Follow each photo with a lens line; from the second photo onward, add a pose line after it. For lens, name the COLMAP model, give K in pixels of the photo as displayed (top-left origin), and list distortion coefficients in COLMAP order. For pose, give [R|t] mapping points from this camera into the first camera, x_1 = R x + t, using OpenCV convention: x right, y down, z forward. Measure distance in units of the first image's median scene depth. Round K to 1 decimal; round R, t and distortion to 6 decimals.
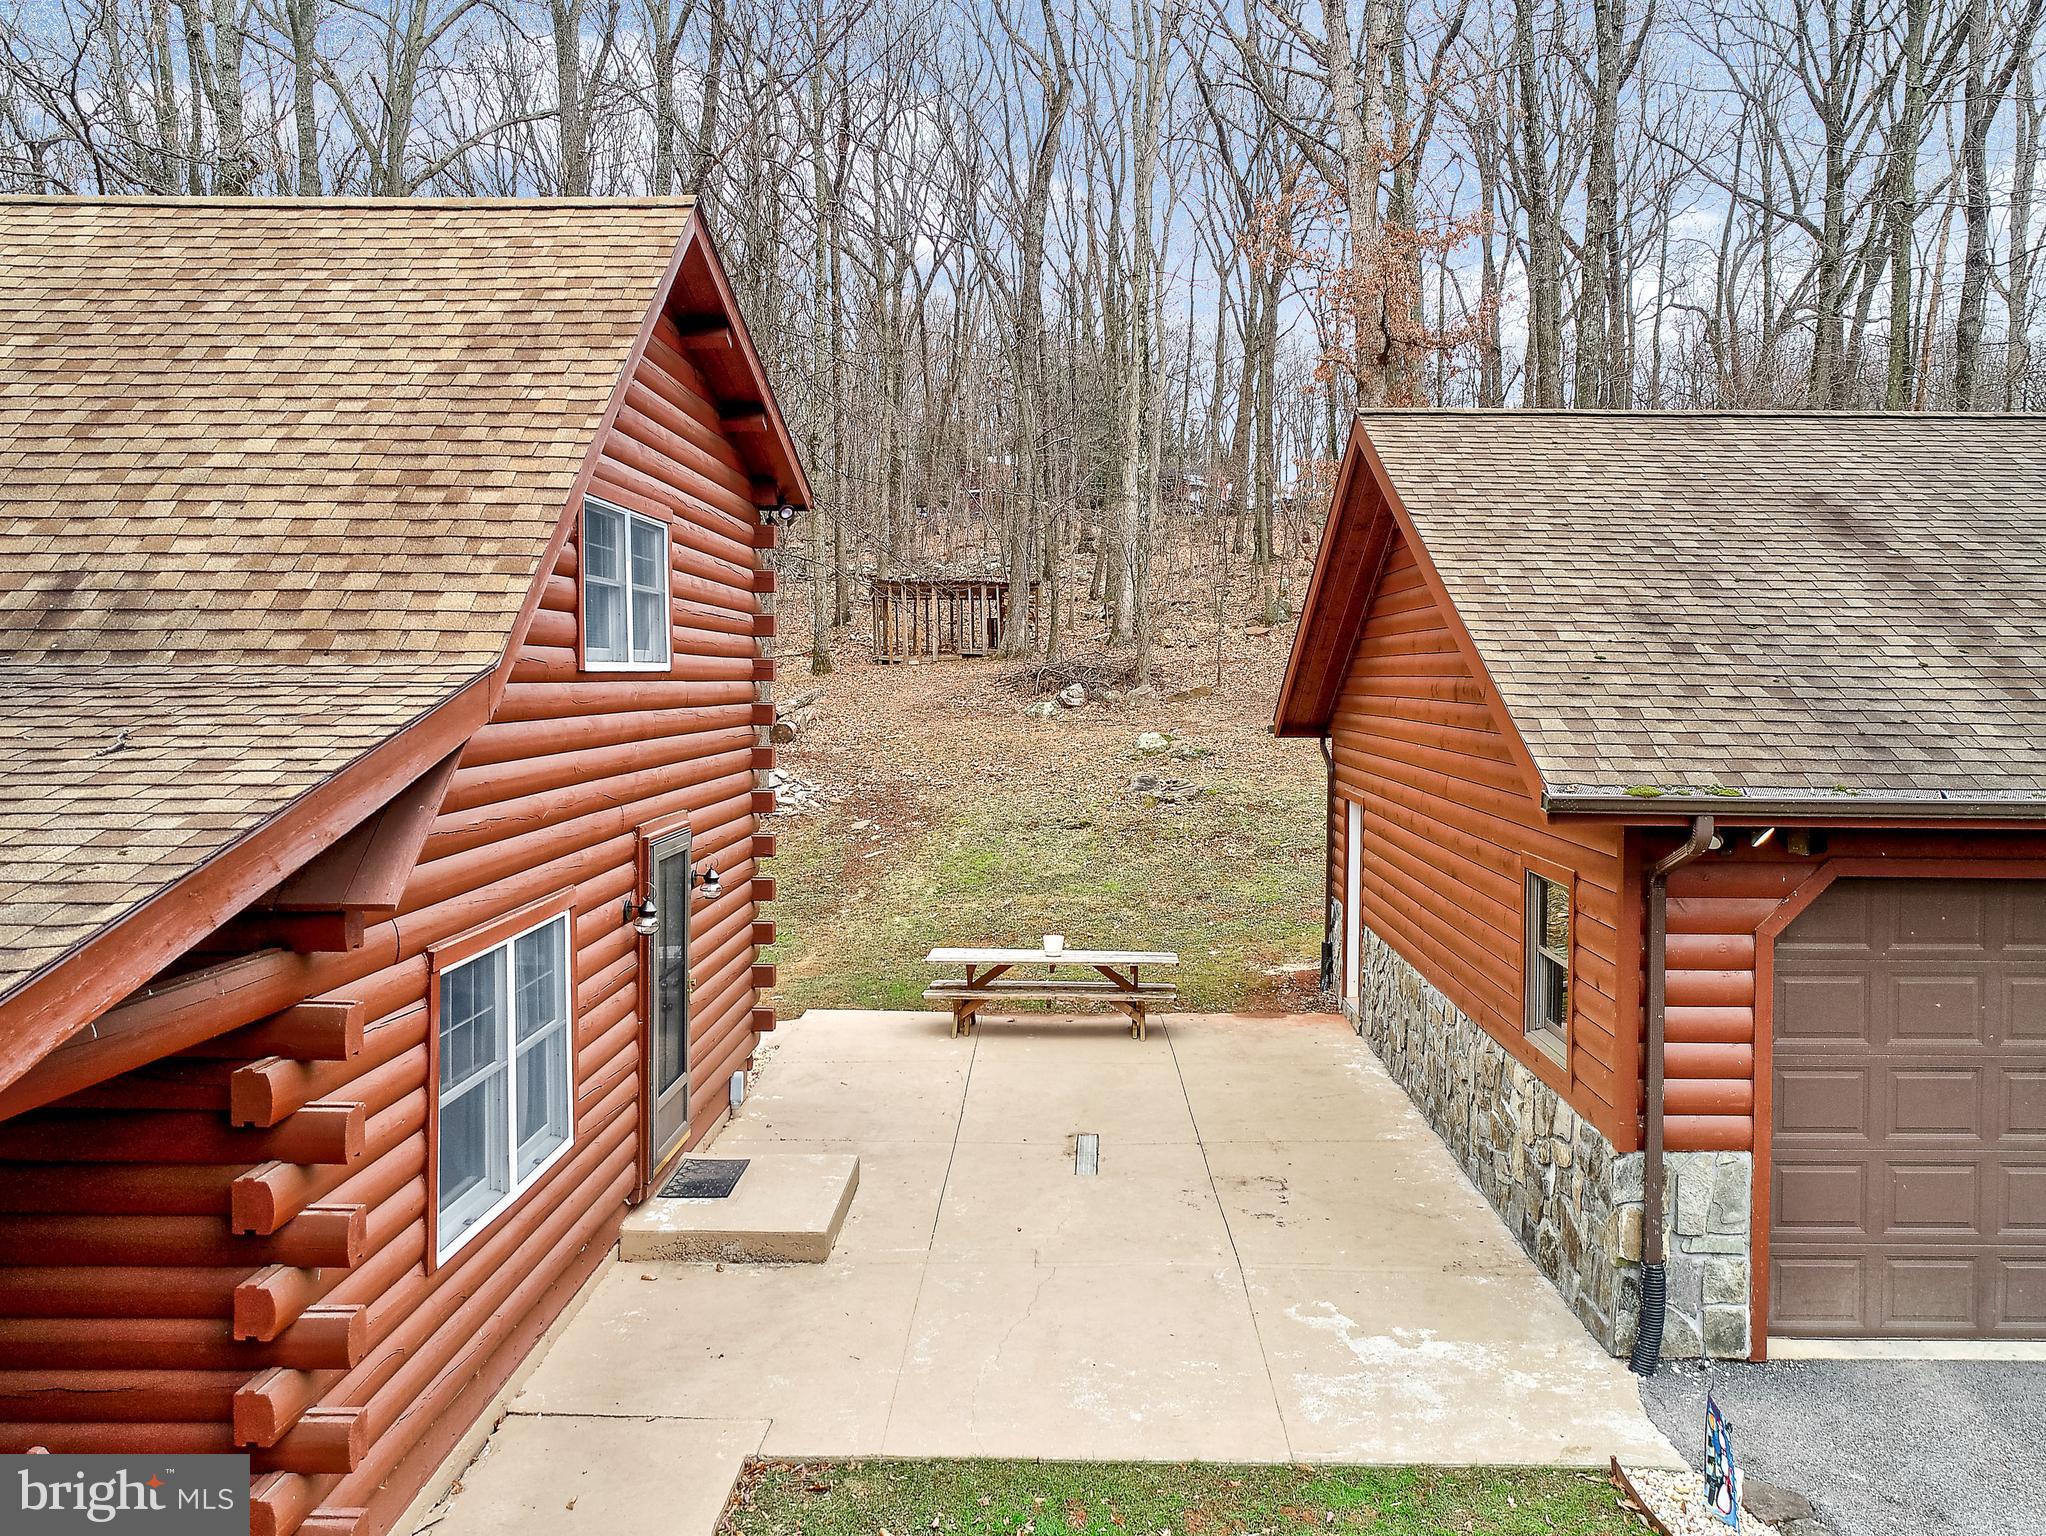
lens RADIAL K [[1555.8, 0, 1054.7], [0, 1555.8, 726.6], [0, 0, 1]] dist [0.001521, -0.002999]
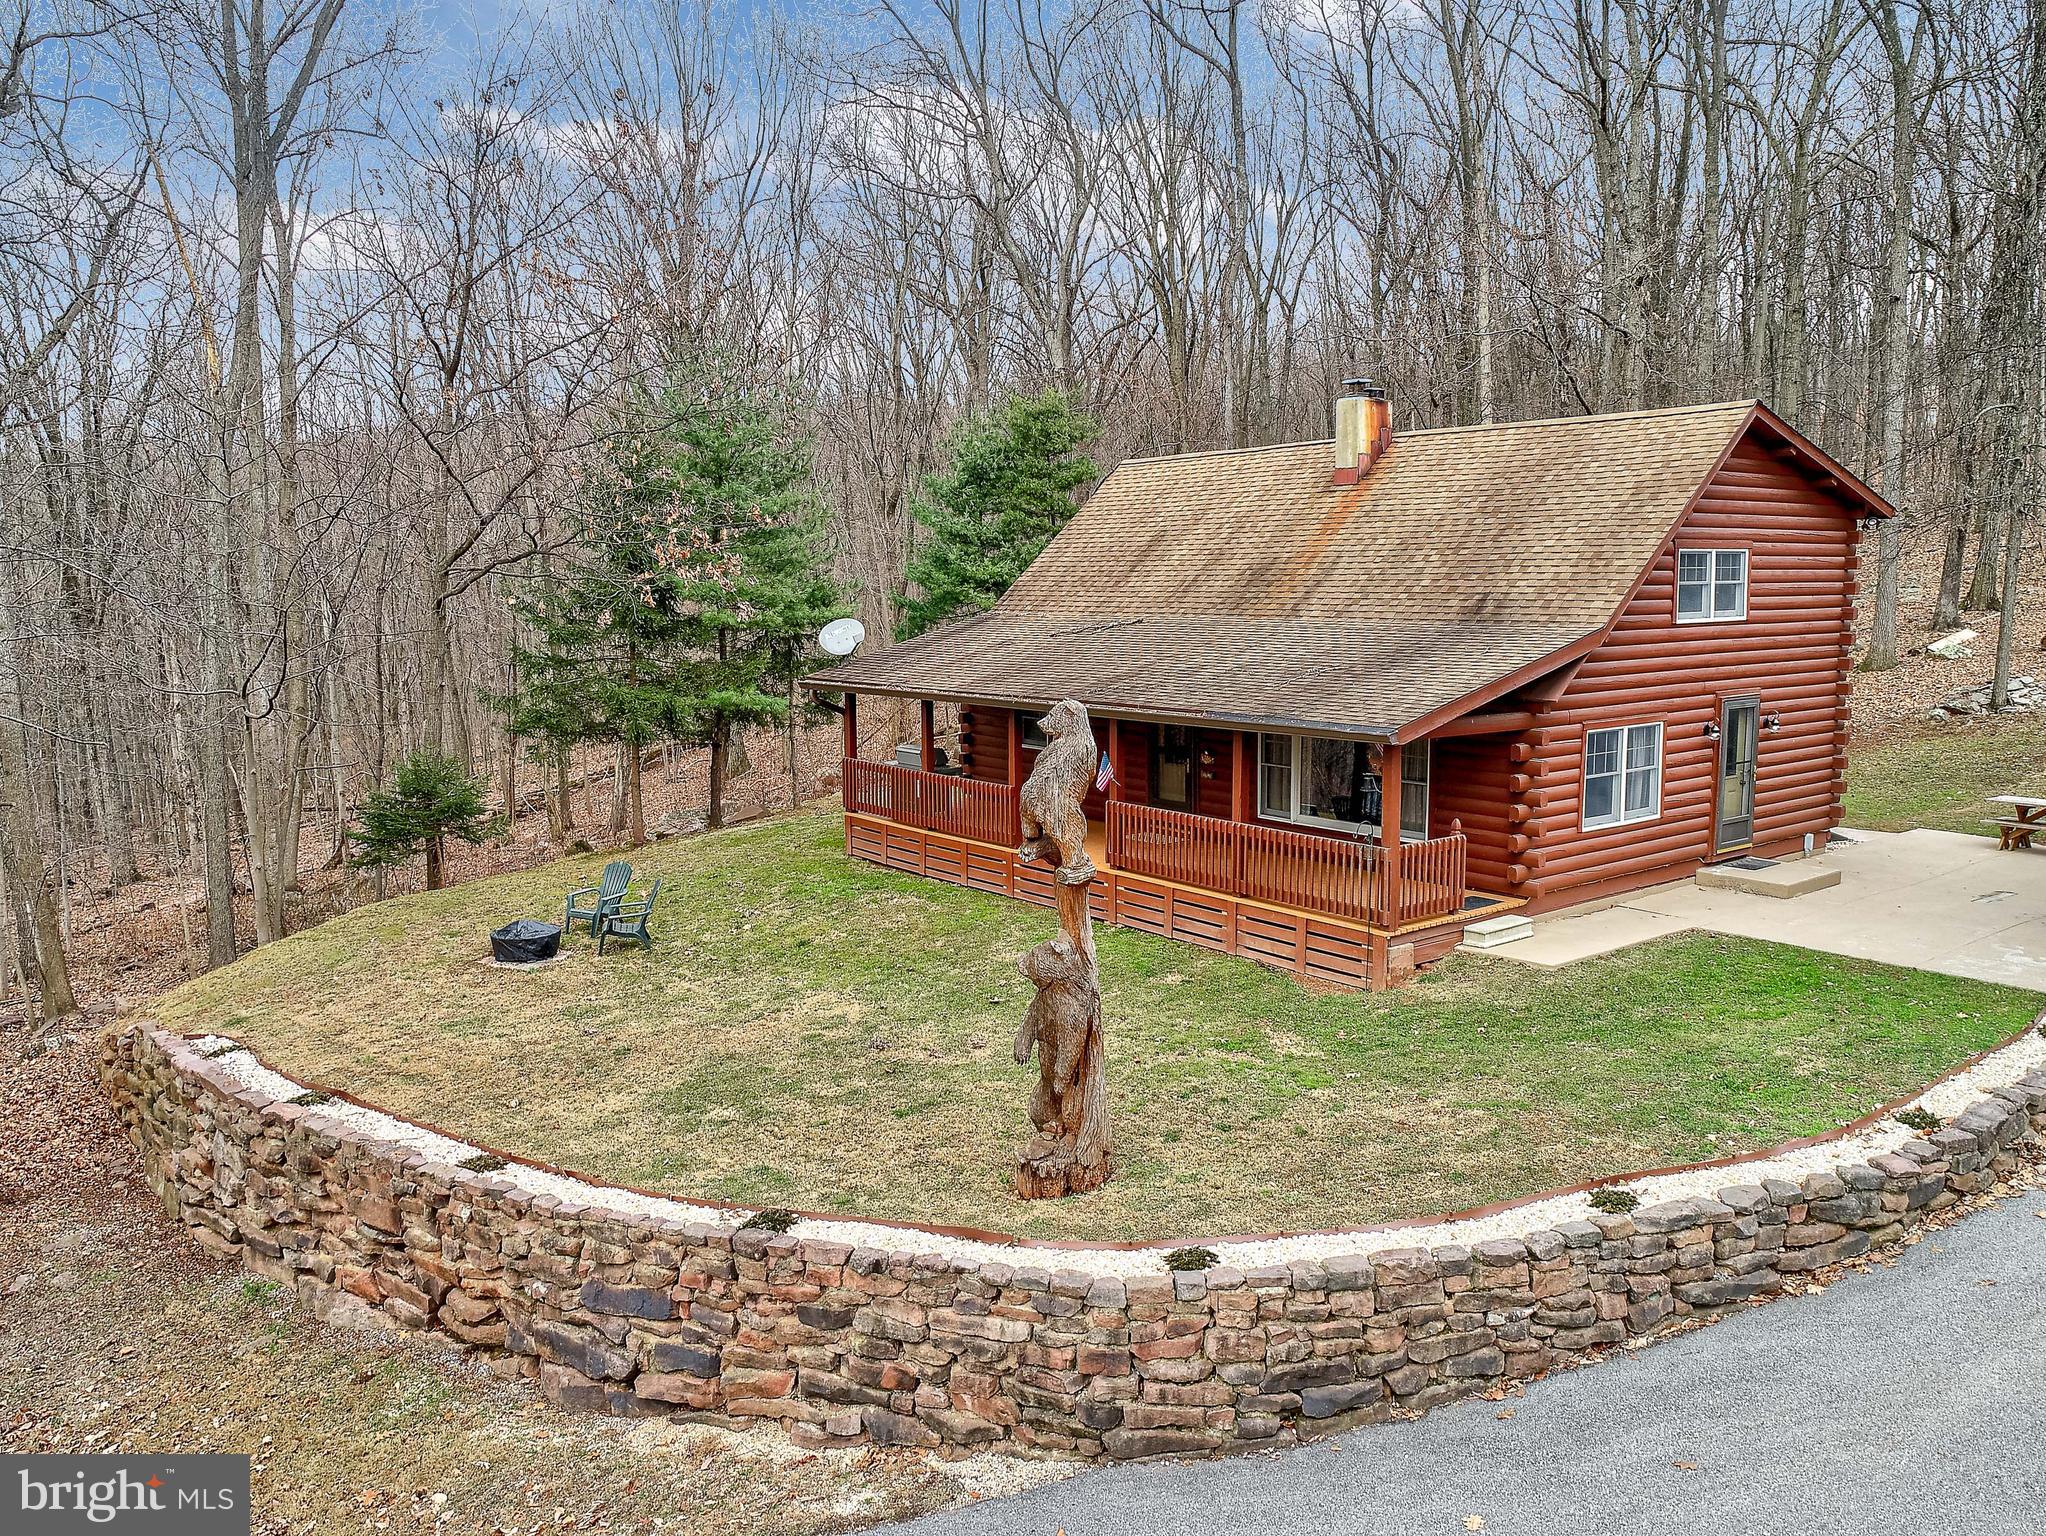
lens RADIAL K [[1527.8, 0, 1023.0], [0, 1527.8, 768.0], [0, 0, 1]] dist [-0.002428, -0.002451]
pose [[0.616076, 0.088286, -0.782723, 0.976787], [-0.013266, 0.994721, 0.101757, -0.041690], [0.787575, -0.052306, 0.613995, -1.299374]]
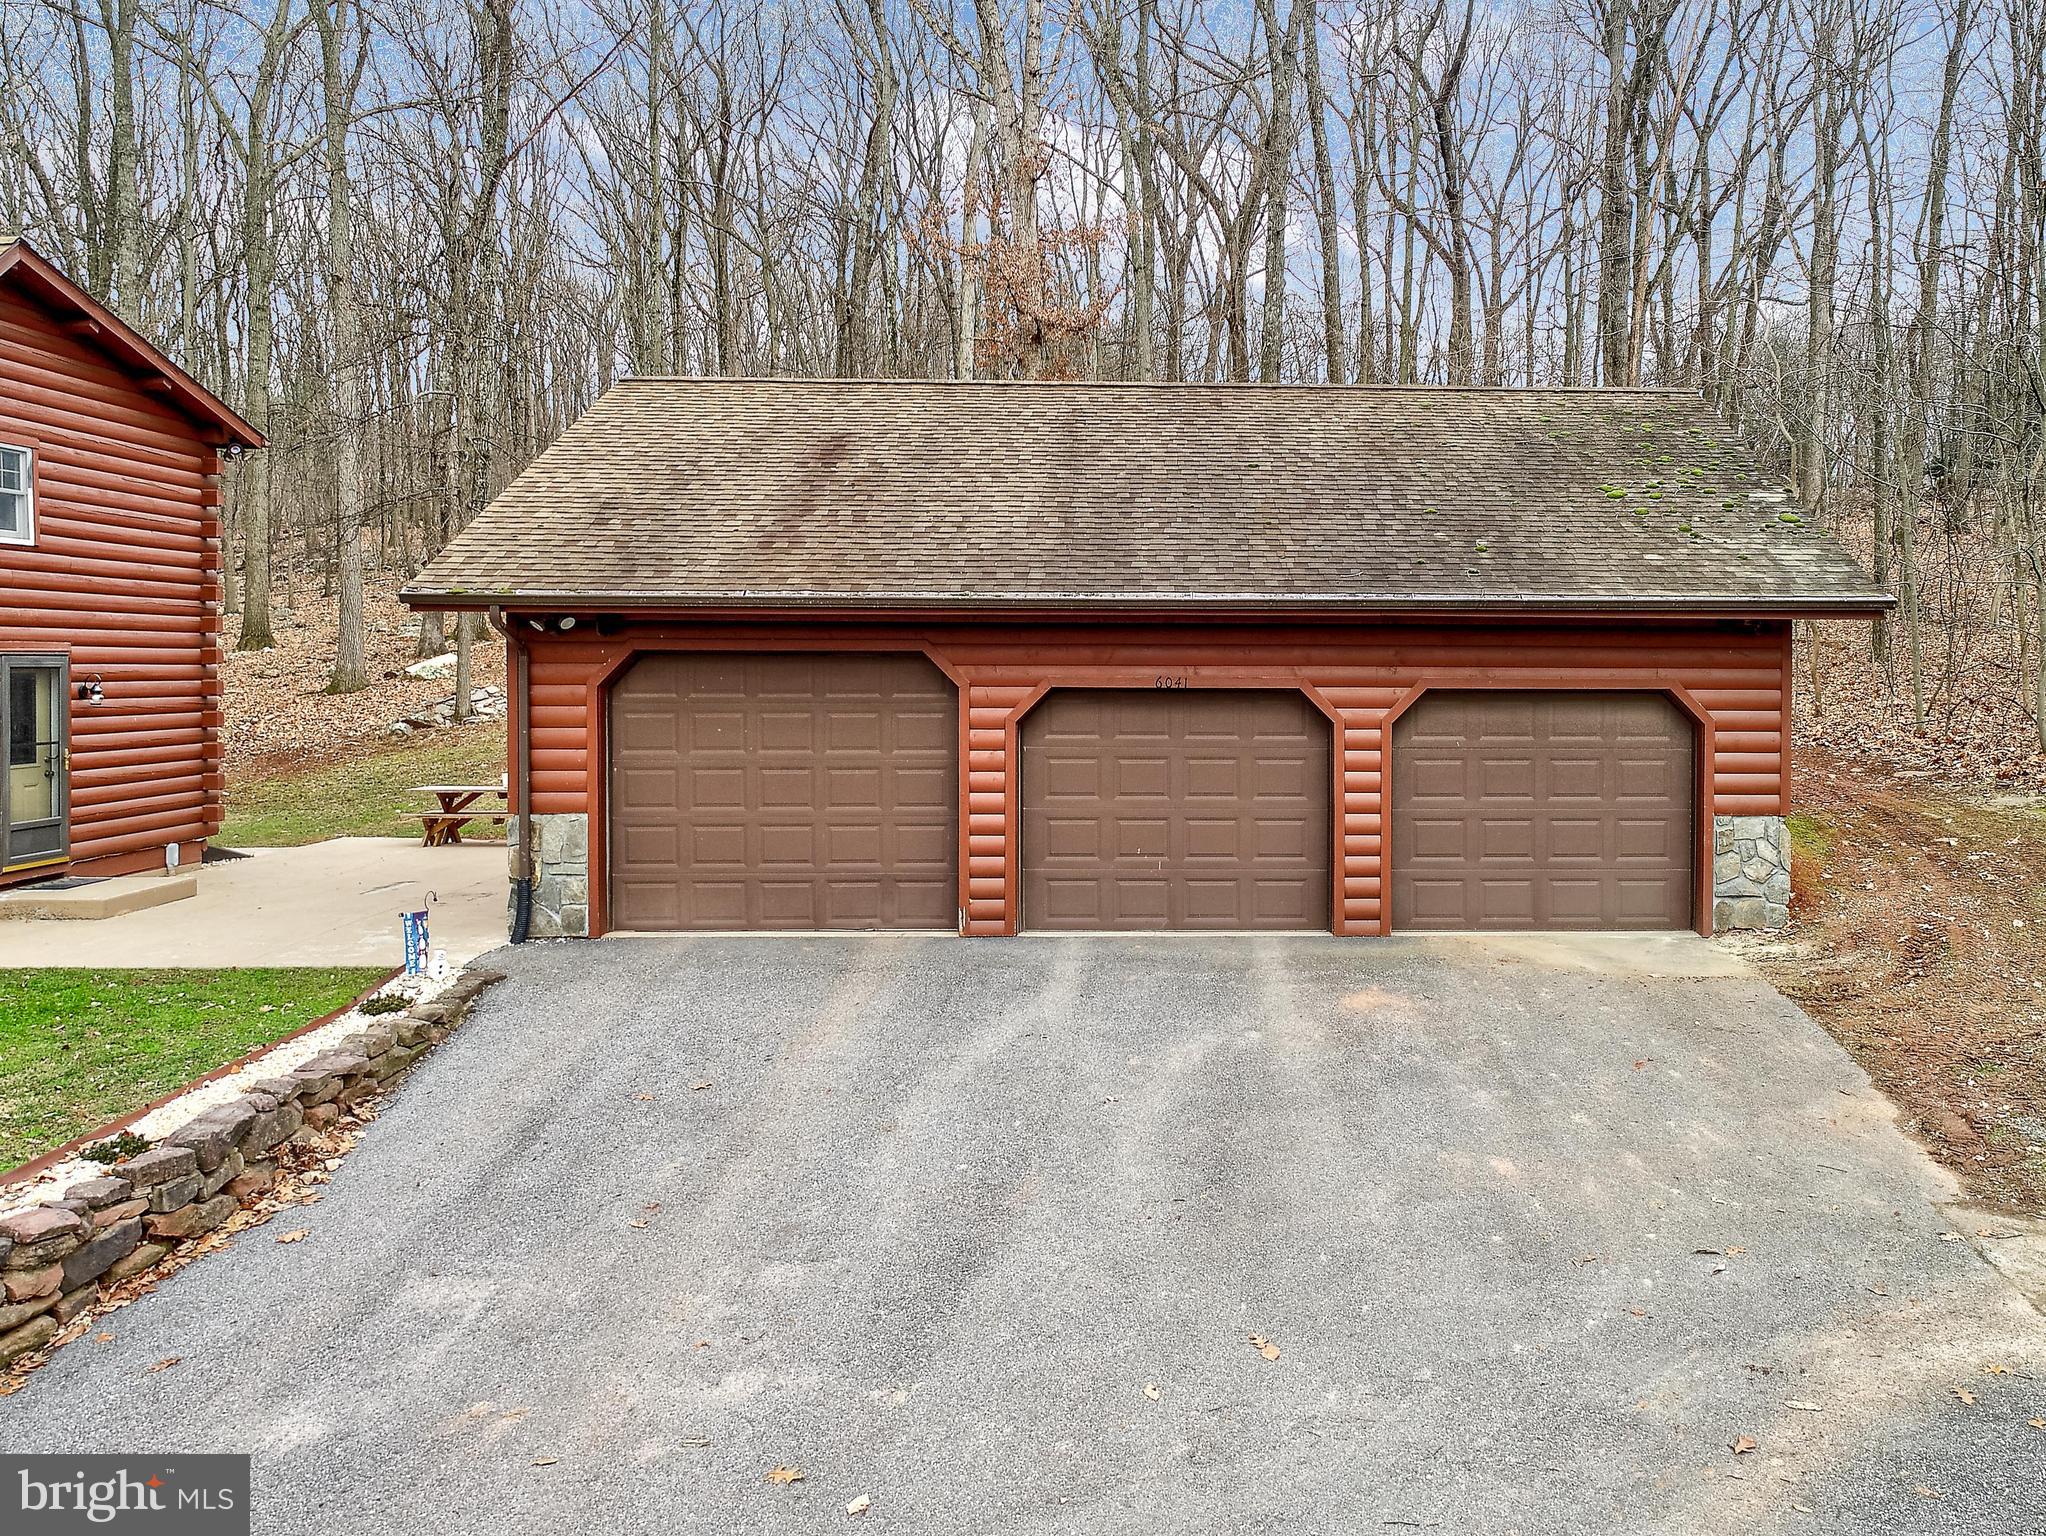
lens RADIAL K [[1610.1, 0, 1226.0], [0, 1610.1, 696.4], [0, 0, 1]] dist [-0.002005, -0.001505]
pose [[0.998784, -0.003739, 0.049166, 1.049678], [0.004245, 0.999939, -0.010186, 0.165983], [-0.049125, 0.010383, 0.998739, -0.778556]]
